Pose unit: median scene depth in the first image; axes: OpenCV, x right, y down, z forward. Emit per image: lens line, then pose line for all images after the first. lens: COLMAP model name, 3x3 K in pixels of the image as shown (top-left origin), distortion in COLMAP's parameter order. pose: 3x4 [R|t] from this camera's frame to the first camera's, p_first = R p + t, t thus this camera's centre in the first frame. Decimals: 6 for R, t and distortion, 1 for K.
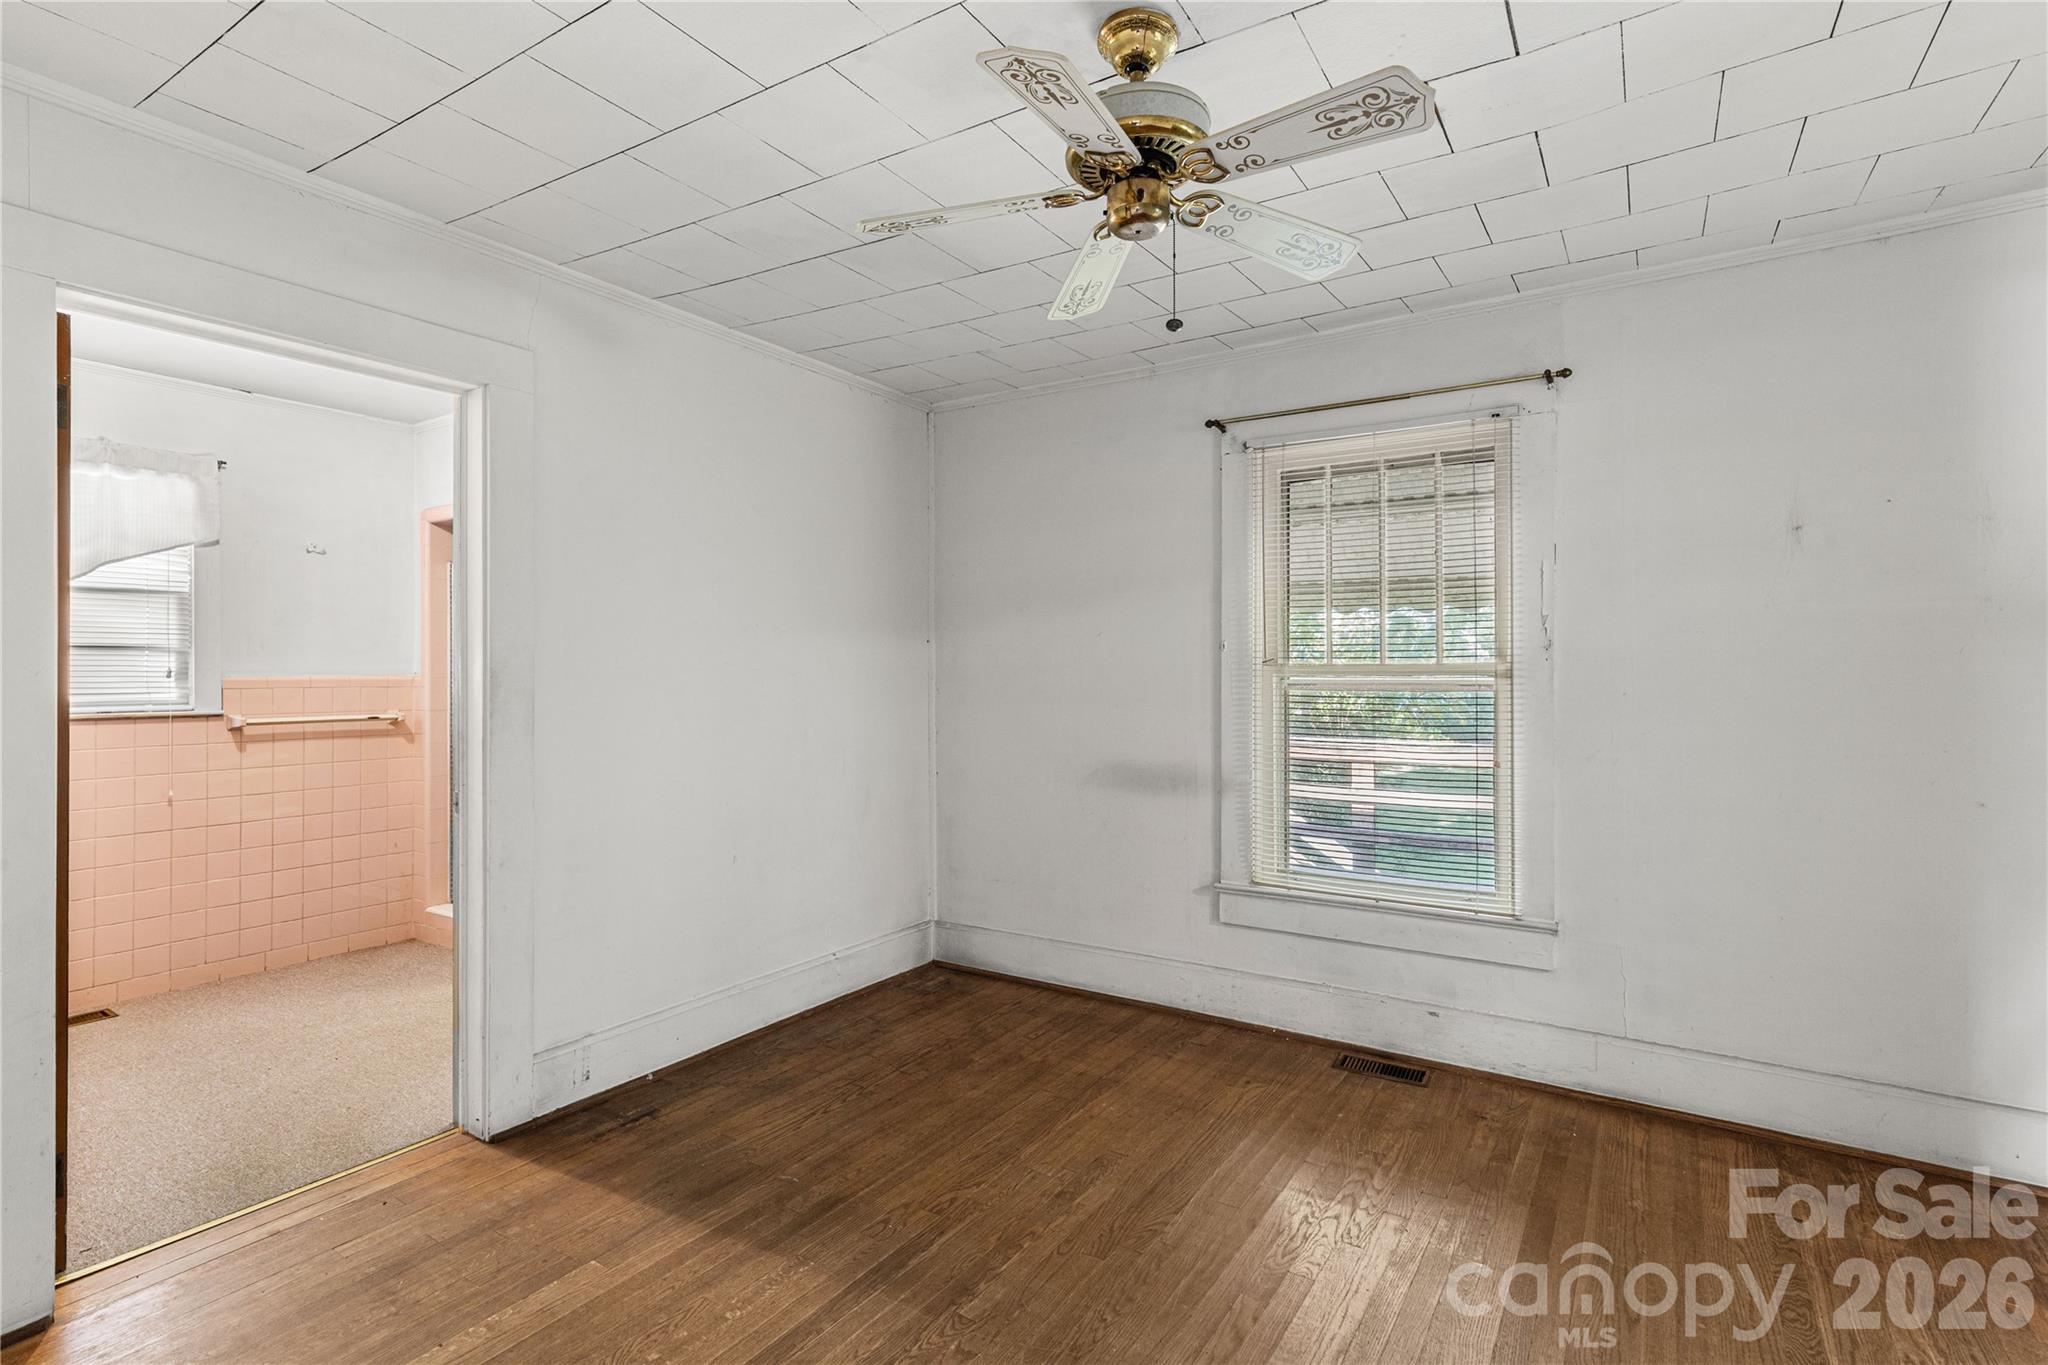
lens RADIAL K [[943.2, 0, 1017.7], [0, 943.2, 673.5], [0, 0, 1]] dist [0.003414, 0.000954]
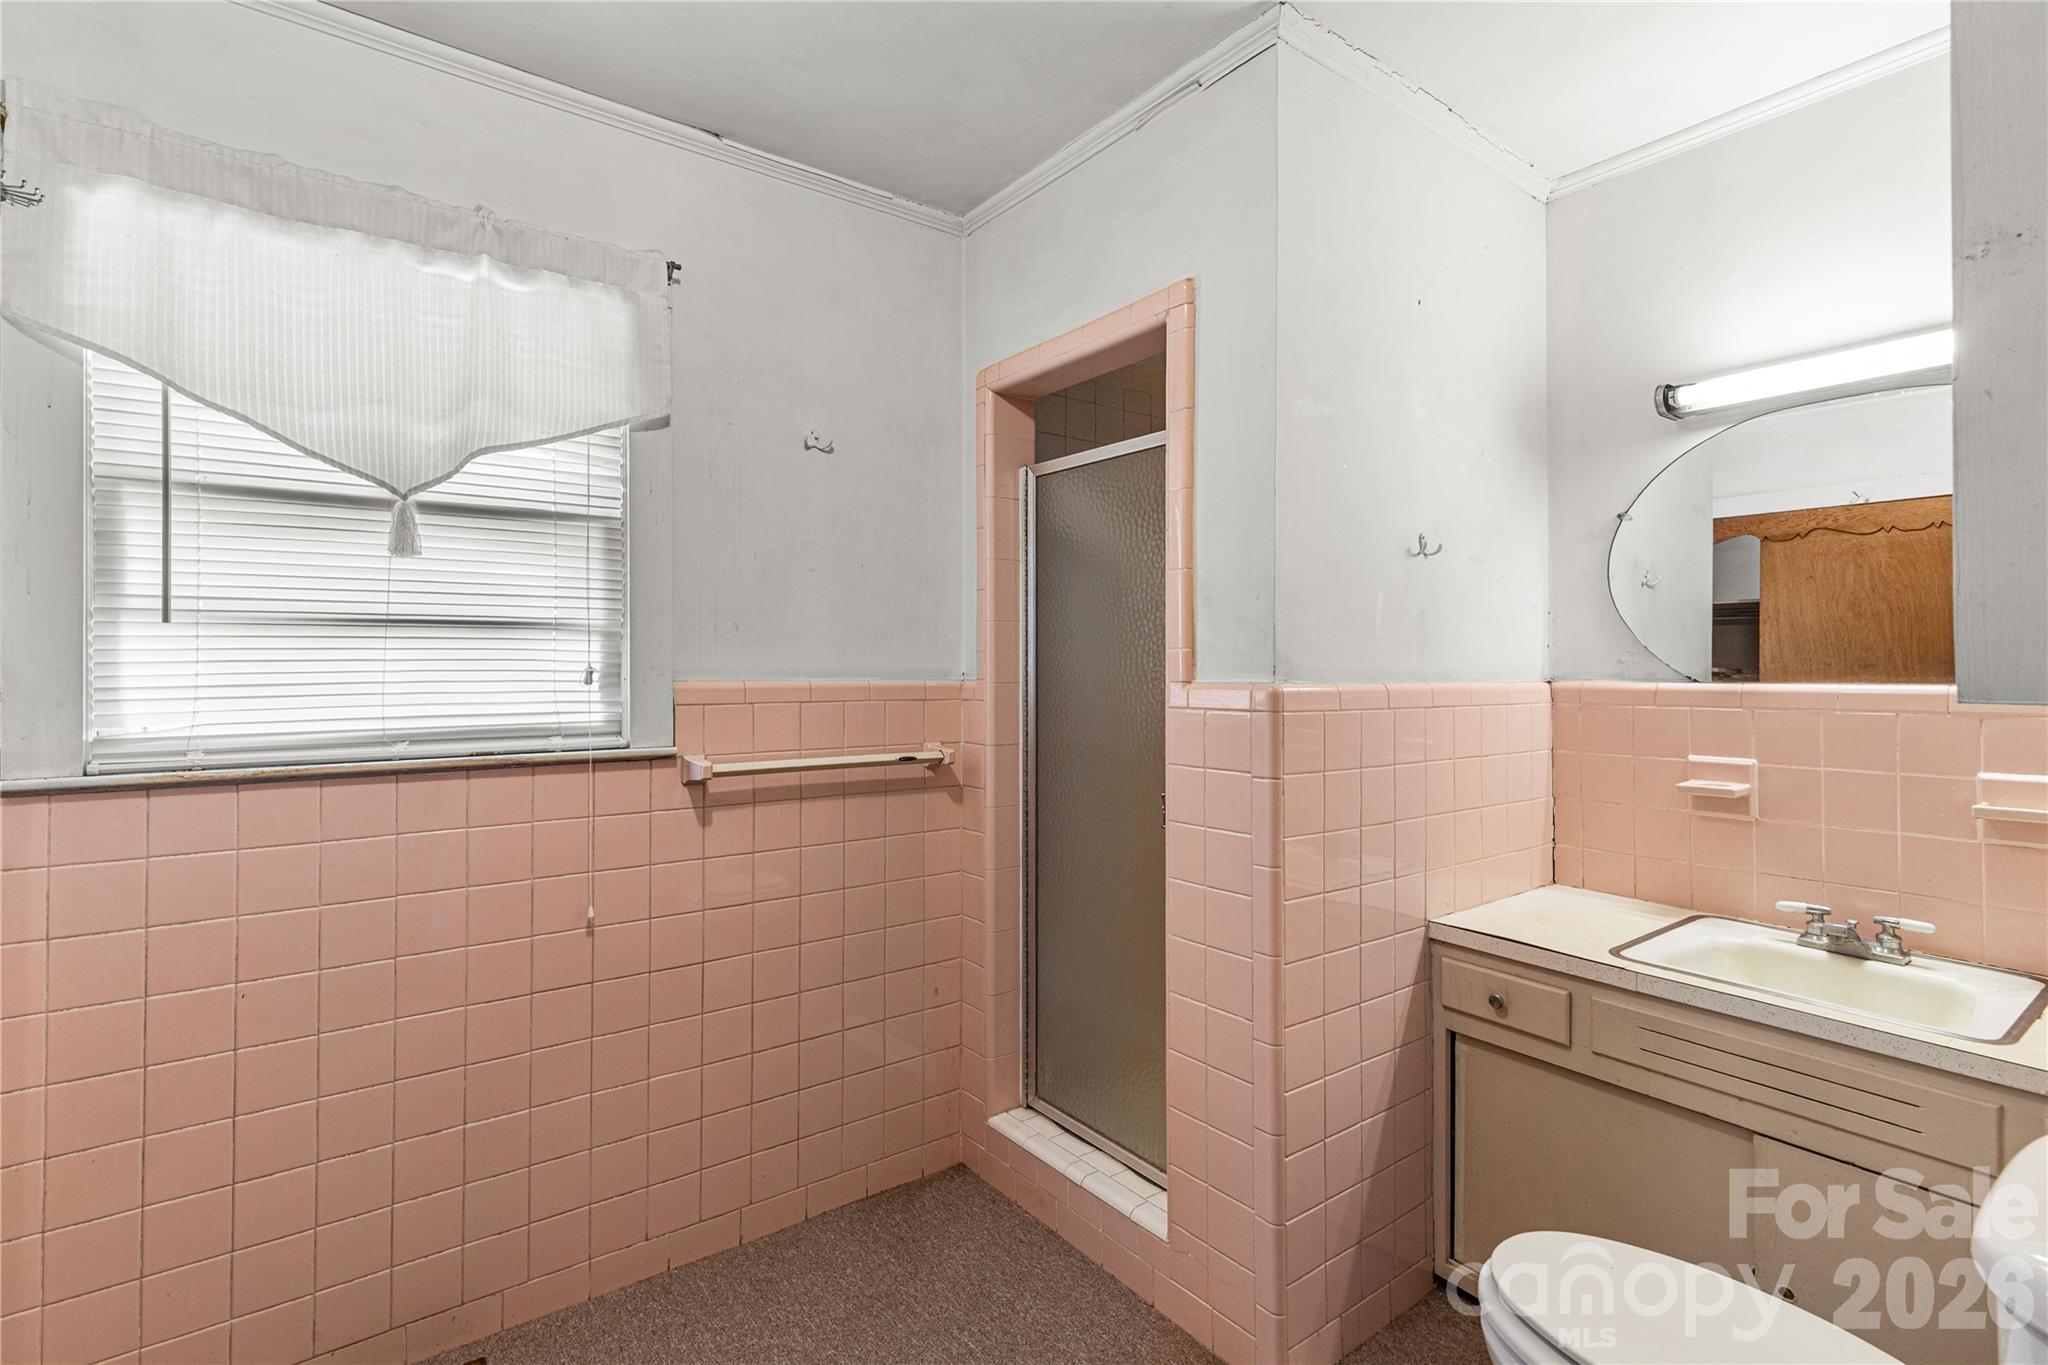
lens RADIAL K [[943.2, 0, 1024.9], [0, 943.2, 675.5], [0, 0, 1]] dist [0.003414, 0.000954]
pose [[0.931161, -0.000159, -0.364607, -0.474979], [0.000082, 1.000000, -0.000227, 0.000043], [0.364607, 0.000181, 0.931161, 0.590339]]
